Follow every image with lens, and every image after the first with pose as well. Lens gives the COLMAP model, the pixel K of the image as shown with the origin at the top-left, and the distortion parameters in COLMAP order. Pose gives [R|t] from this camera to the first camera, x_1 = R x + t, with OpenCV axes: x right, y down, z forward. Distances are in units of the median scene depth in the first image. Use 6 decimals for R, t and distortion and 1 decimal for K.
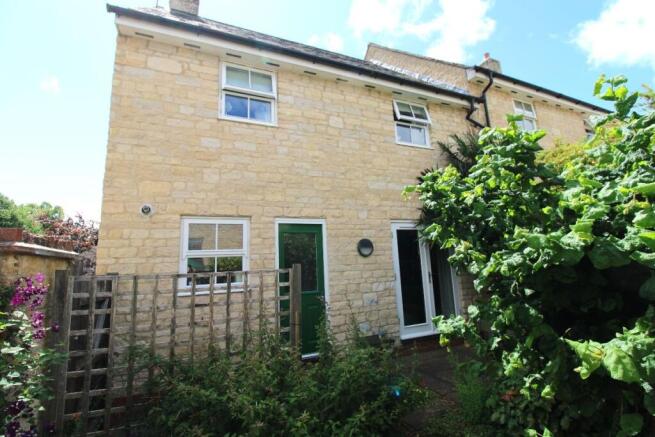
lens RADIAL K [[310.1, 0, 326.3], [0, 310.1, 212.4], [0, 0, 1]] dist [-0.015735, 0.000325]
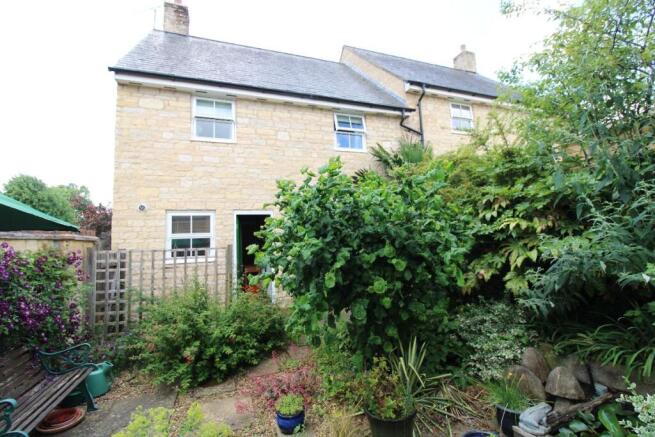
lens RADIAL K [[310.1, 0, 324.9], [0, 310.1, 214.0], [0, 0, 1]] dist [-0.015735, 0.000325]
pose [[0.998063, 0.001314, -0.062201, 0.339285], [0.003835, 0.996576, 0.082590, -0.082249], [0.062097, -0.082668, 0.994641, -0.375760]]
